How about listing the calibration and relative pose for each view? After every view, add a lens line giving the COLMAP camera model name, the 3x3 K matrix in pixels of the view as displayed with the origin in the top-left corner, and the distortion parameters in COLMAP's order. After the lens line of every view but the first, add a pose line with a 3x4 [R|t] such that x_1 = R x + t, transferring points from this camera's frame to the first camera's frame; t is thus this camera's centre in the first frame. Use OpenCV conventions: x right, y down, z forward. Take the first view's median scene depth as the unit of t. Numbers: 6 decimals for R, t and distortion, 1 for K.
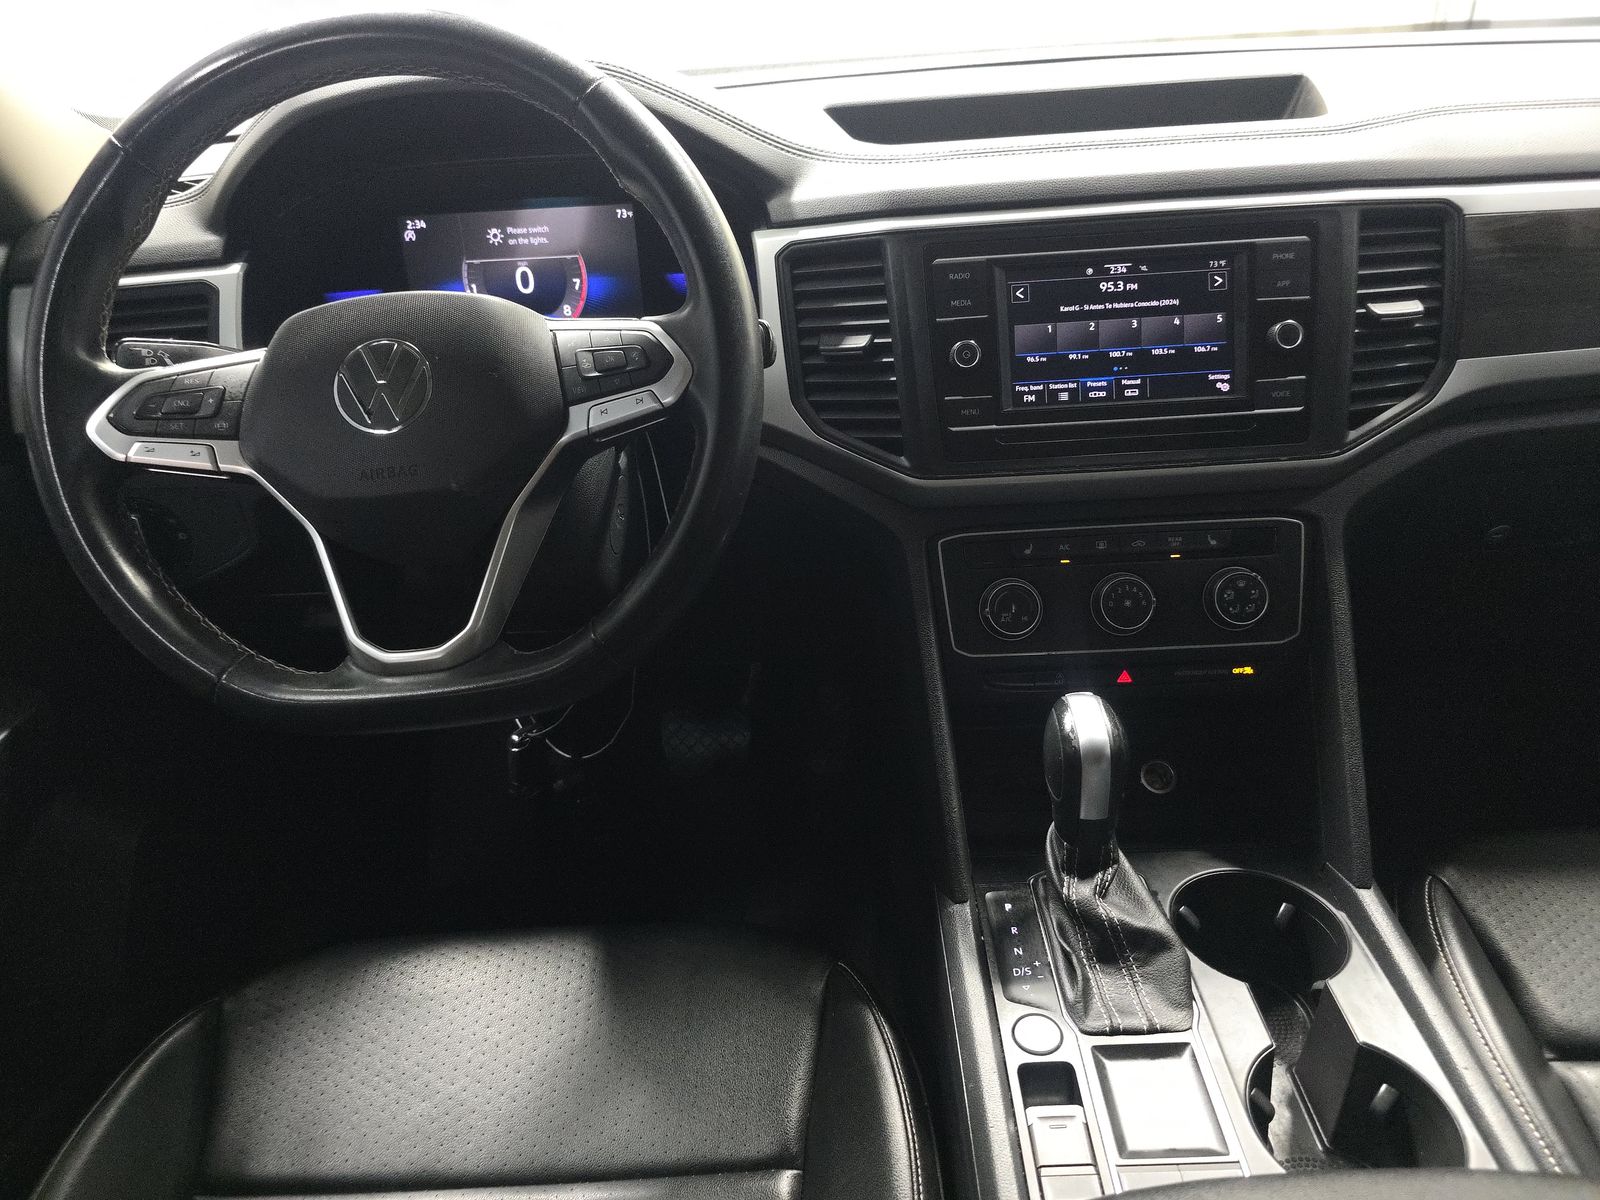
lens RADIAL K [[1063.5, 0, 806.8], [0, 1063.5, 602.4], [0, 0, 1]] dist [-0.001153, -0.007789]
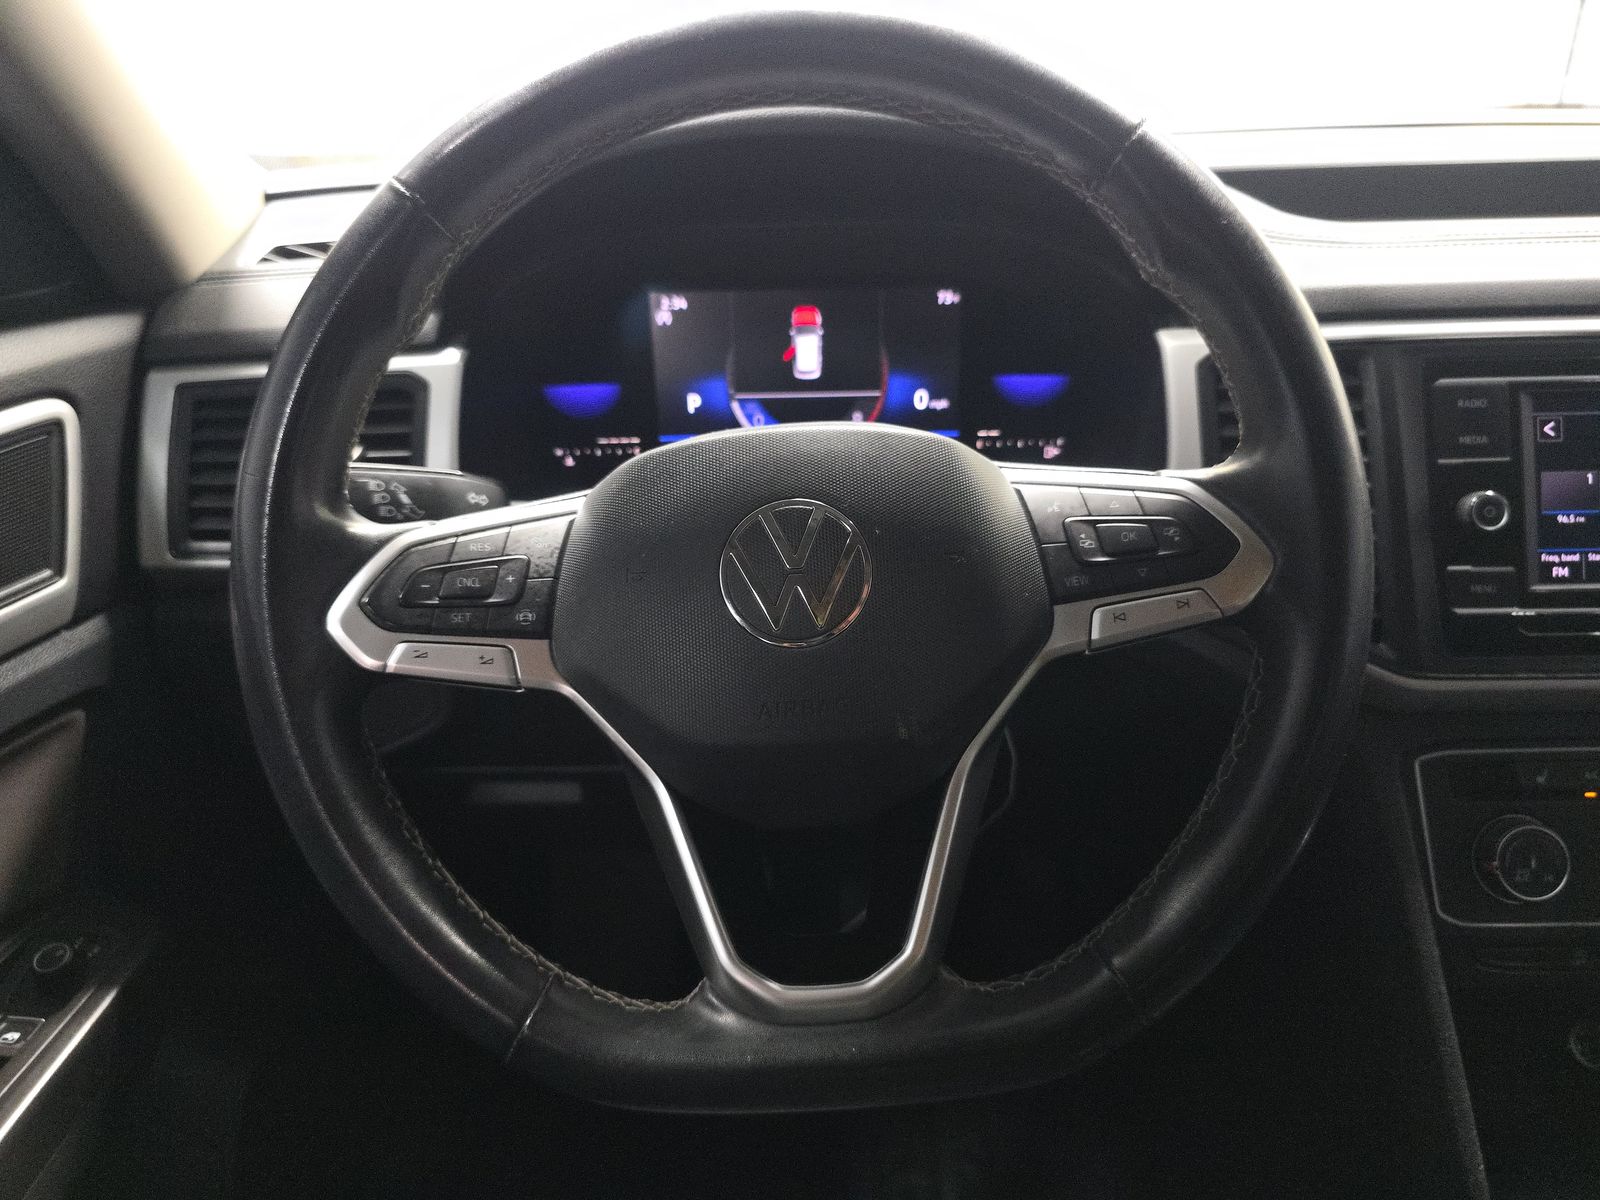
lens RADIAL K [[1063.5, 0, 792.0], [0, 1063.5, 597.1], [0, 0, 1]] dist [-0.001153, -0.007789]
pose [[0.999524, 0.030584, -0.003960, -0.381855], [-0.030752, 0.998104, -0.053324, -0.147973], [0.002322, 0.053421, 0.998569, 0.342052]]
